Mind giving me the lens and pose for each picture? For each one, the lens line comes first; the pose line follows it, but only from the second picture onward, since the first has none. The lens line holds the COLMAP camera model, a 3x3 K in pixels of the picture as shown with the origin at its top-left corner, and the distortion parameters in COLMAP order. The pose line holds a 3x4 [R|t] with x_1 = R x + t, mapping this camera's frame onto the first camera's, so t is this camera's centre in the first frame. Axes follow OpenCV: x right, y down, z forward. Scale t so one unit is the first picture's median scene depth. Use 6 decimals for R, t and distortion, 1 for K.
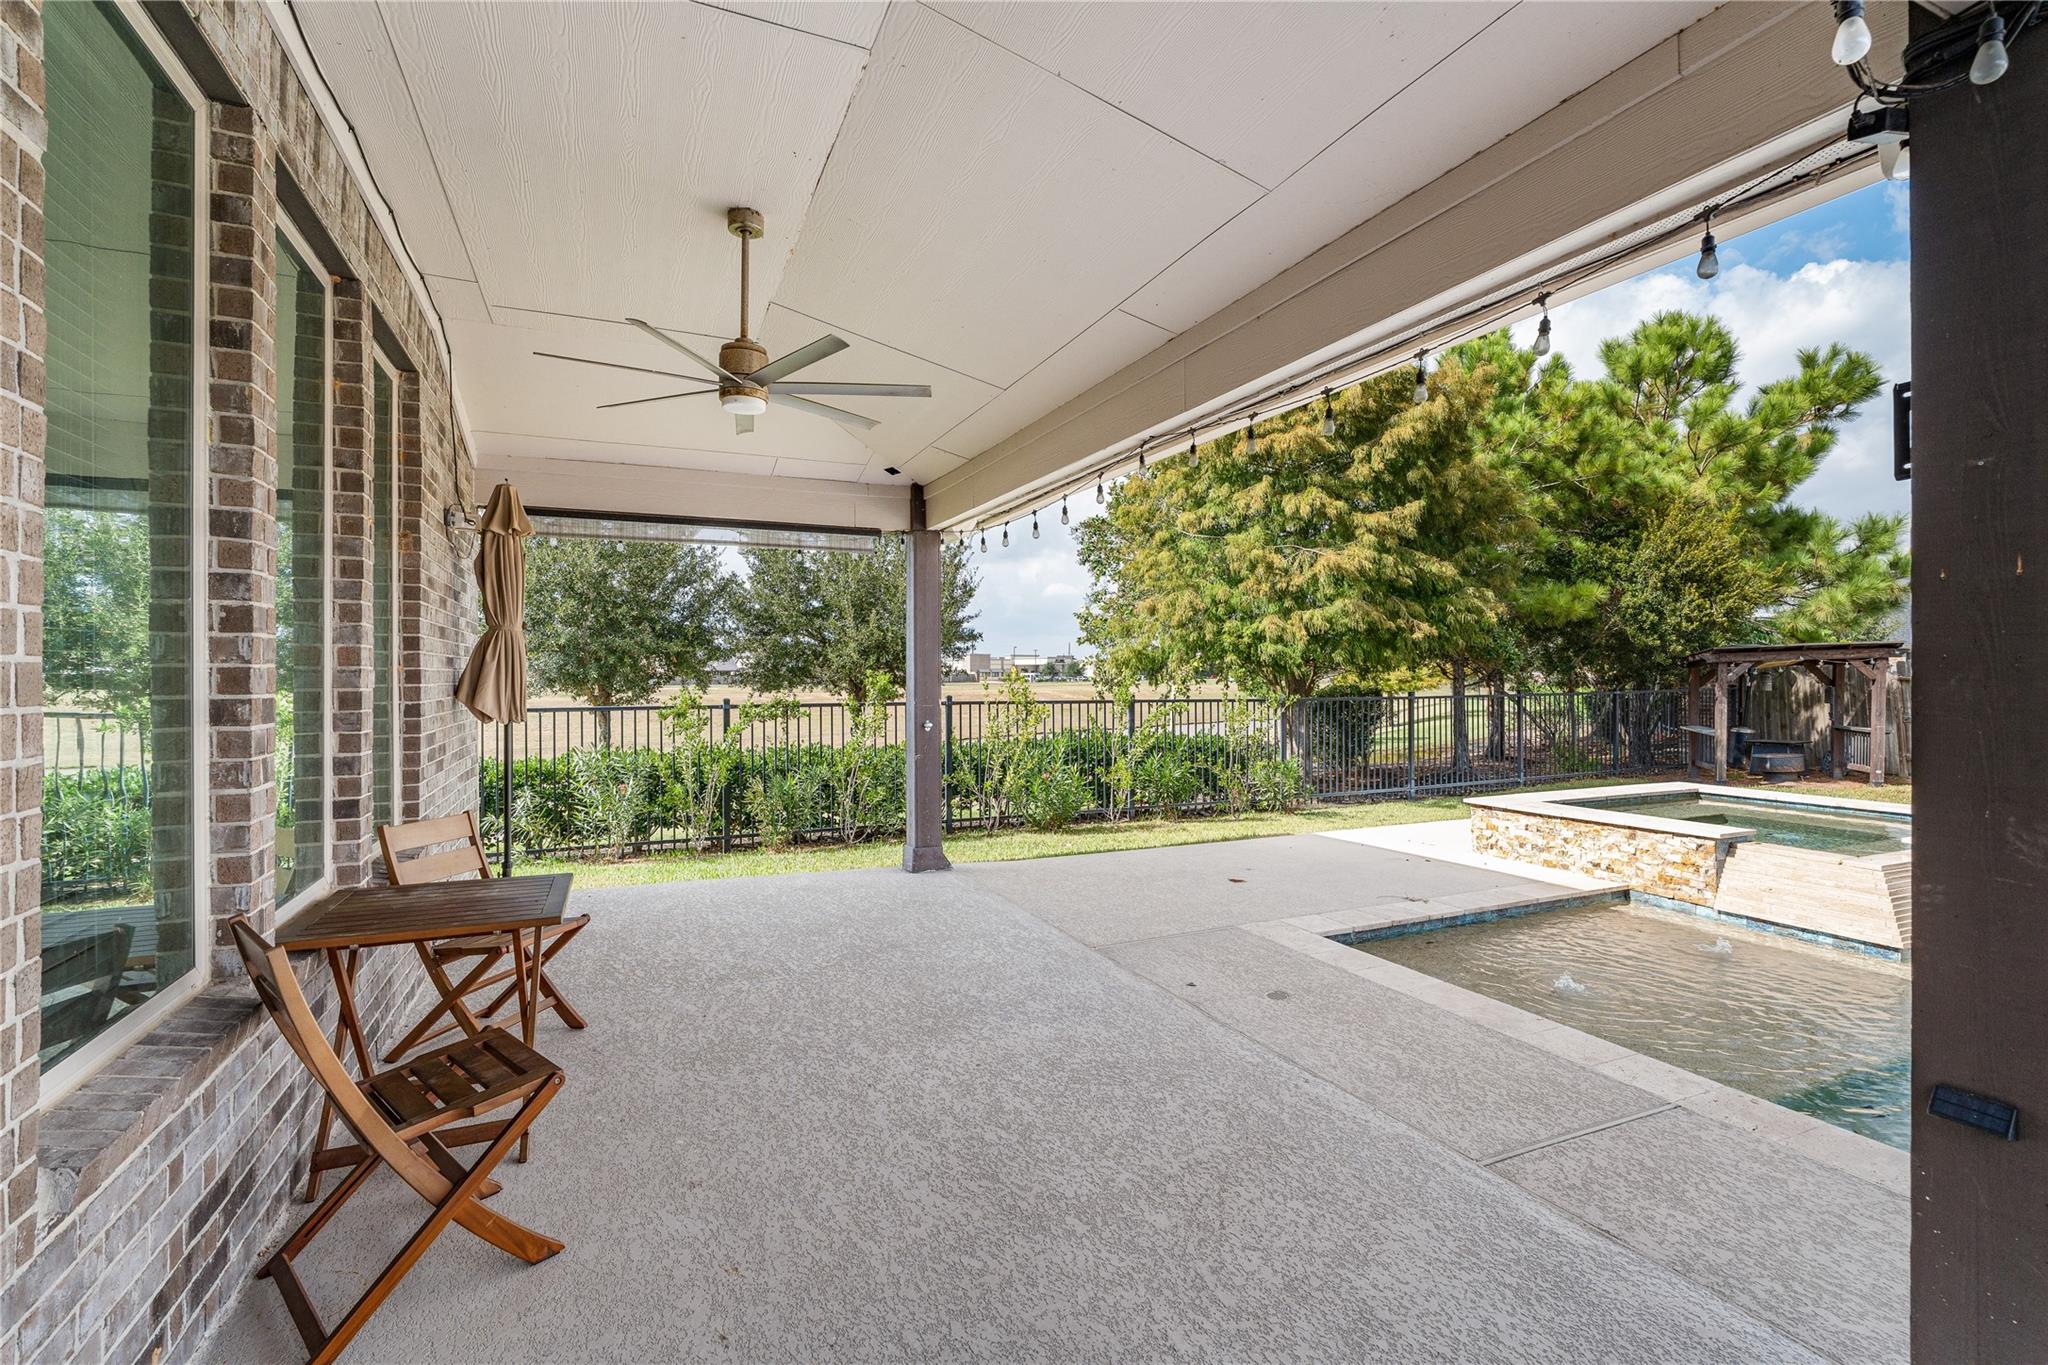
lens RADIAL K [[923.5, 0, 1026.1], [0, 923.5, 680.2], [0, 0, 1]] dist [-0.004400, -0.000101]
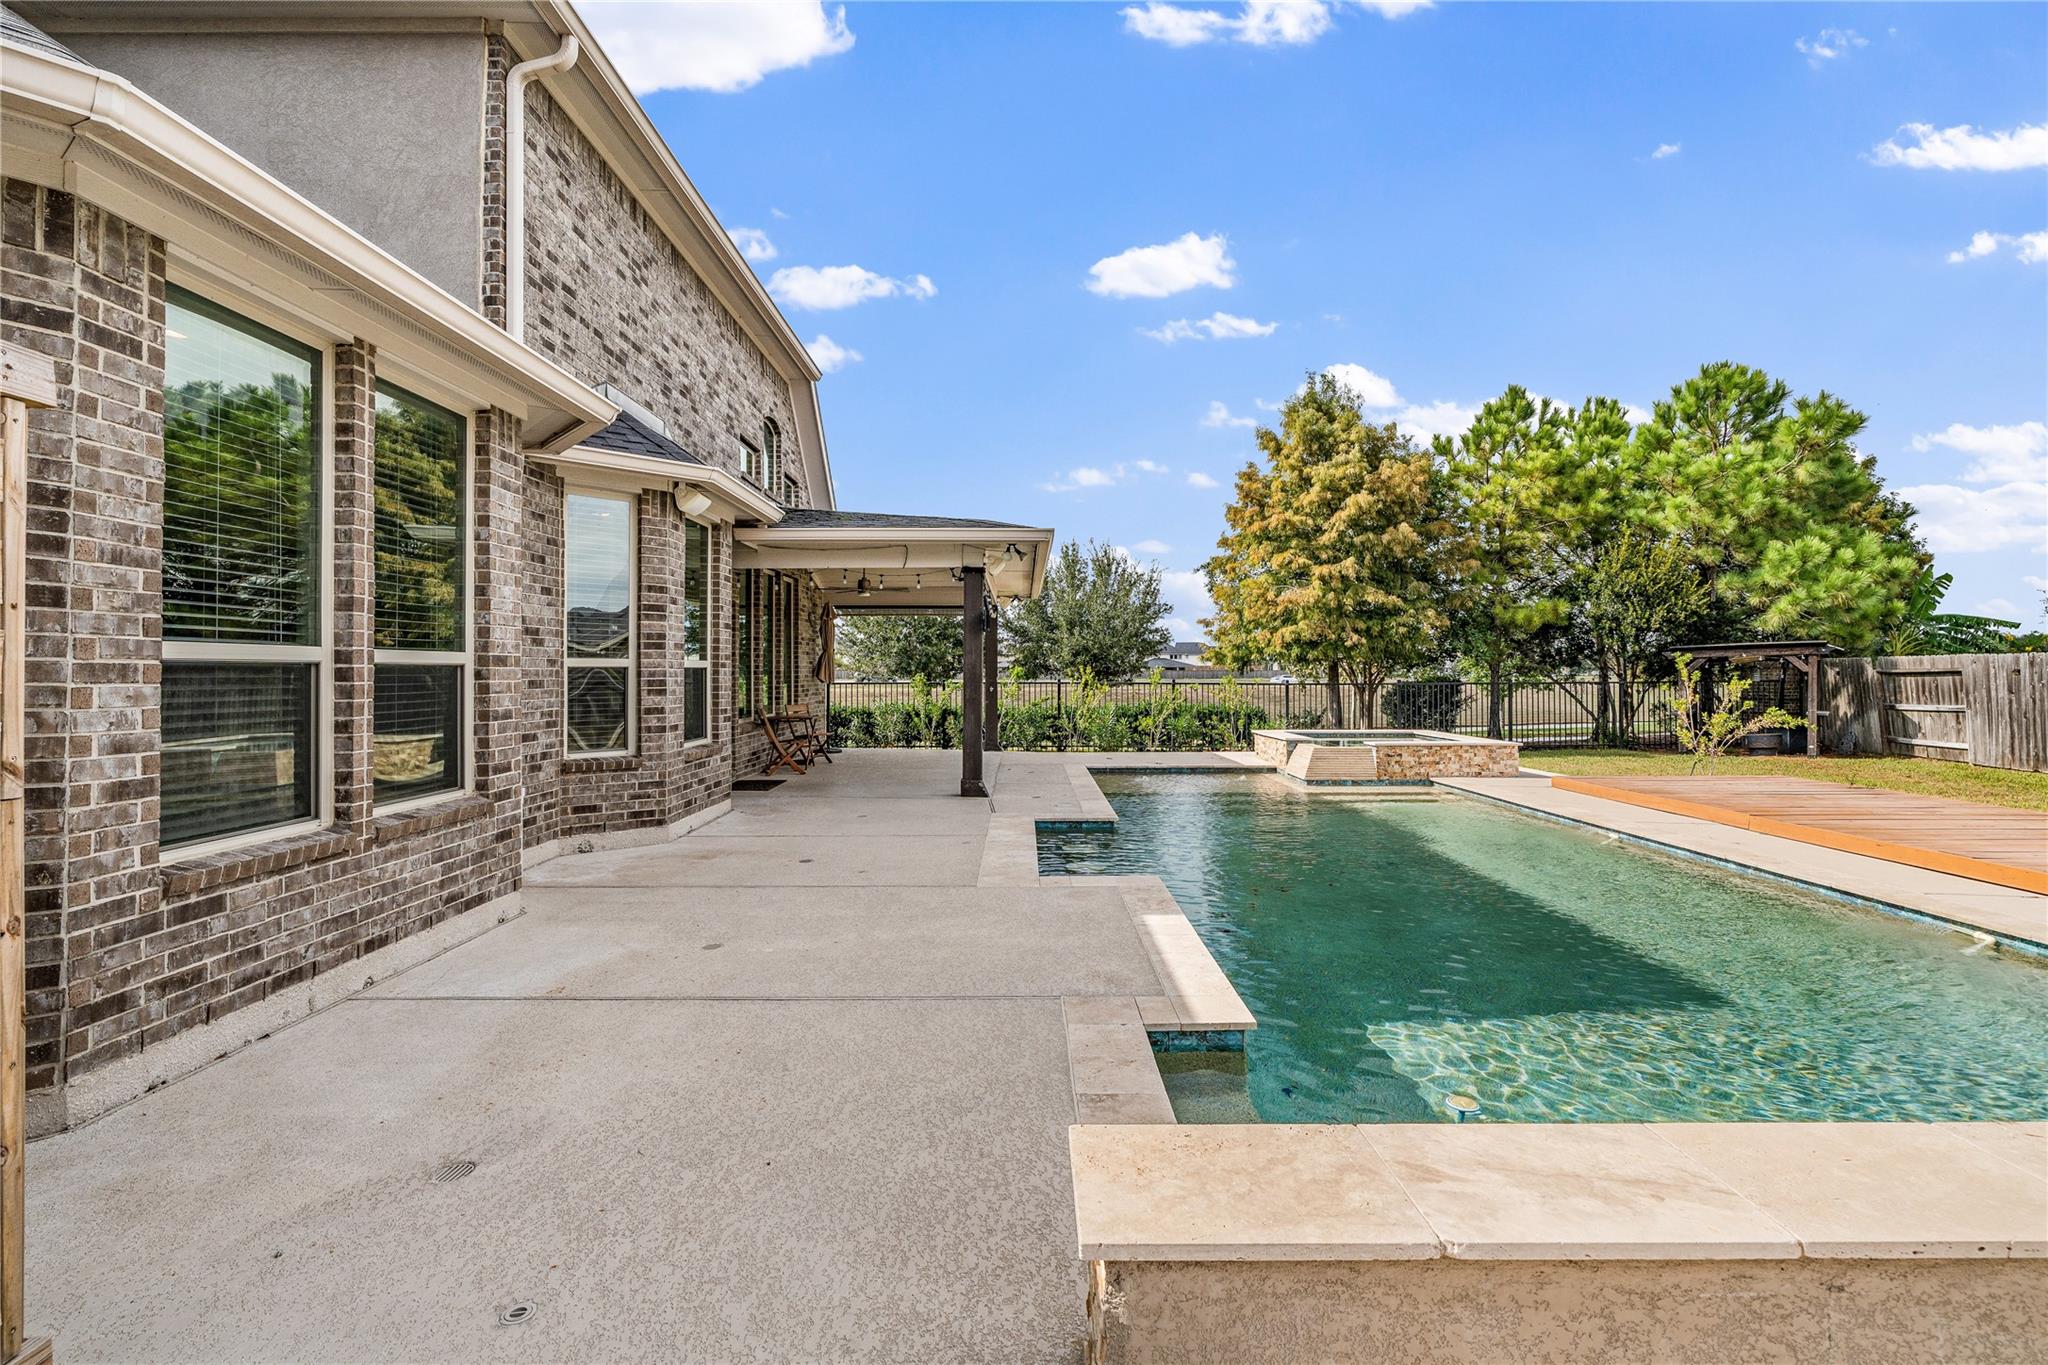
lens RADIAL K [[923.5, 0, 1026.1], [0, 923.5, 680.2], [0, 0, 1]] dist [-0.004400, -0.000101]
pose [[0.917916, 0.005617, -0.396735, 0.543541], [-0.003687, 0.999977, 0.005629, 0.008729], [0.396758, -0.003704, 0.917916, -0.666600]]
